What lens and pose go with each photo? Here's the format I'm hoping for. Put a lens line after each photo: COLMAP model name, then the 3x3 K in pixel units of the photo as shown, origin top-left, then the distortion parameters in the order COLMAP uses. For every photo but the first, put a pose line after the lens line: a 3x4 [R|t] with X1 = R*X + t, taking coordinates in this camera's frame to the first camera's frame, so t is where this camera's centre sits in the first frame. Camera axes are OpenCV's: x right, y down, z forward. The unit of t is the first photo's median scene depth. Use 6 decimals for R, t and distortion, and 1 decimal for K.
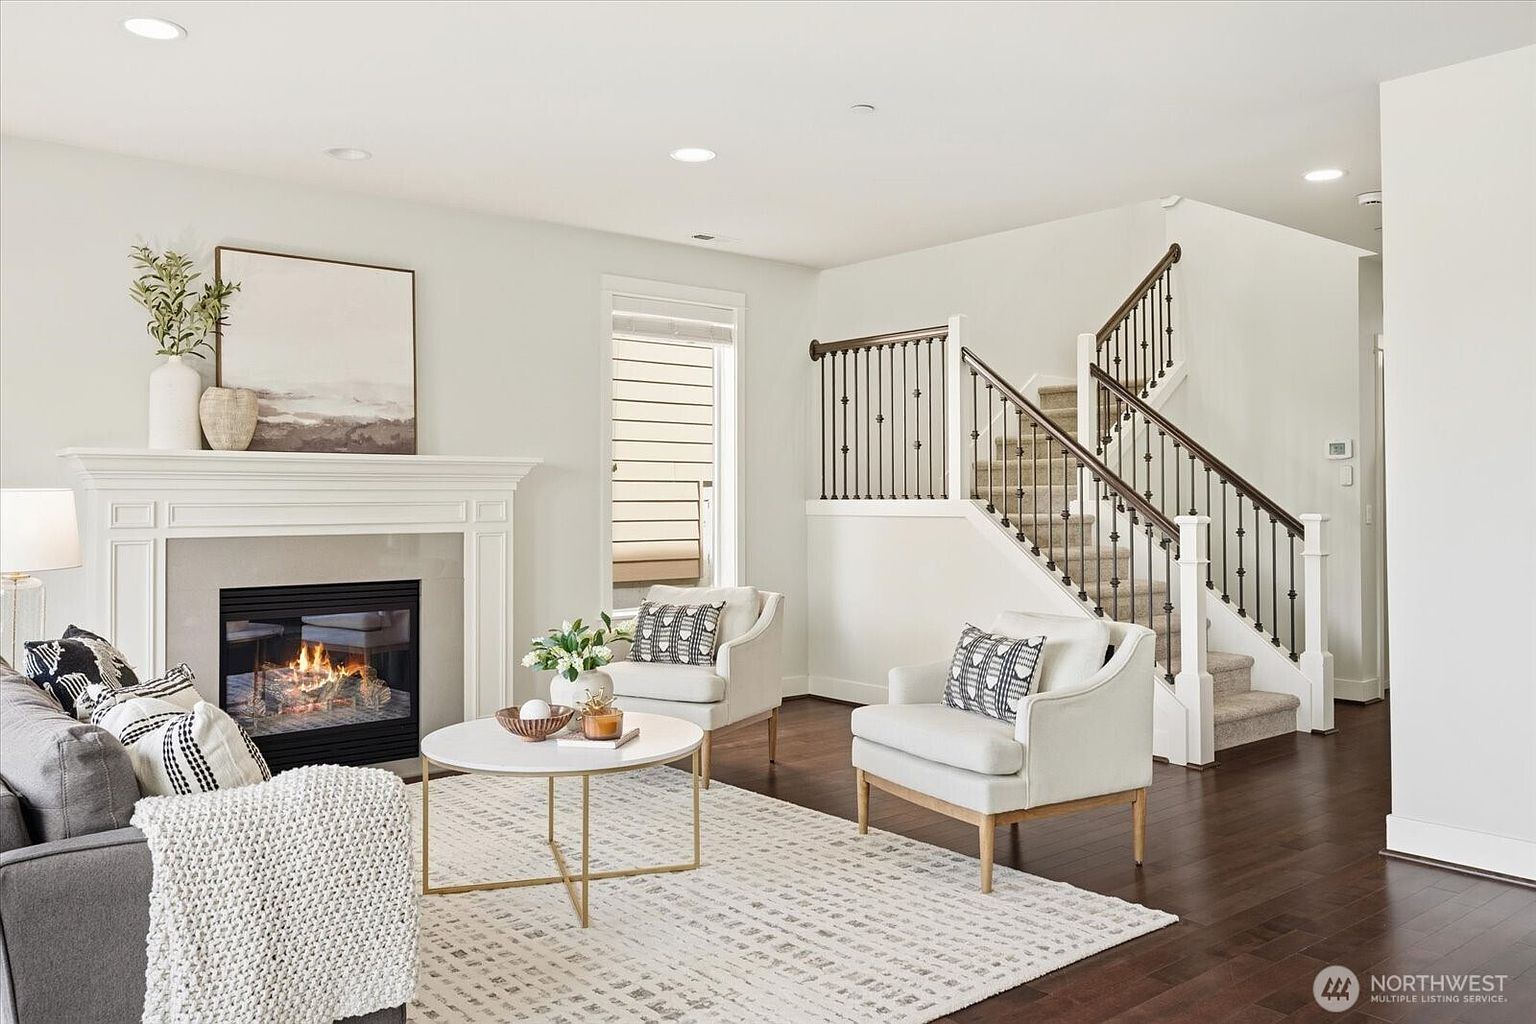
lens RADIAL K [[1202.3, 0, 744.0], [0, 1202.3, 485.0], [0, 0, 1]] dist [0.004861, -0.012594]
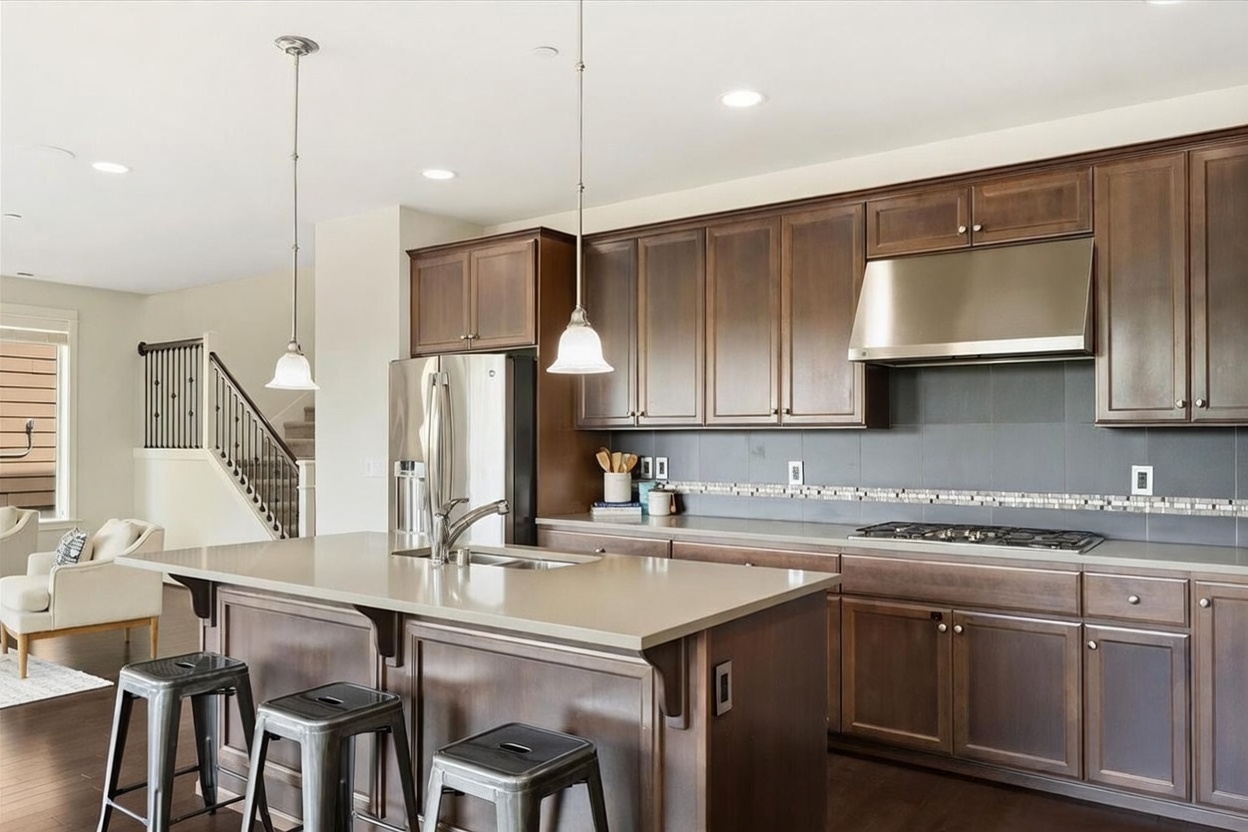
lens RADIAL K [[925.9, 0, 619.9], [0, 925.9, 421.3], [0, 0, 1]] dist [0.017339, -0.000660]
pose [[0.967157, 0.012586, 0.253870, 0.398190], [-0.009872, 0.999880, -0.011962, -0.015986], [-0.253990, 0.009063, 0.967164, -0.308984]]
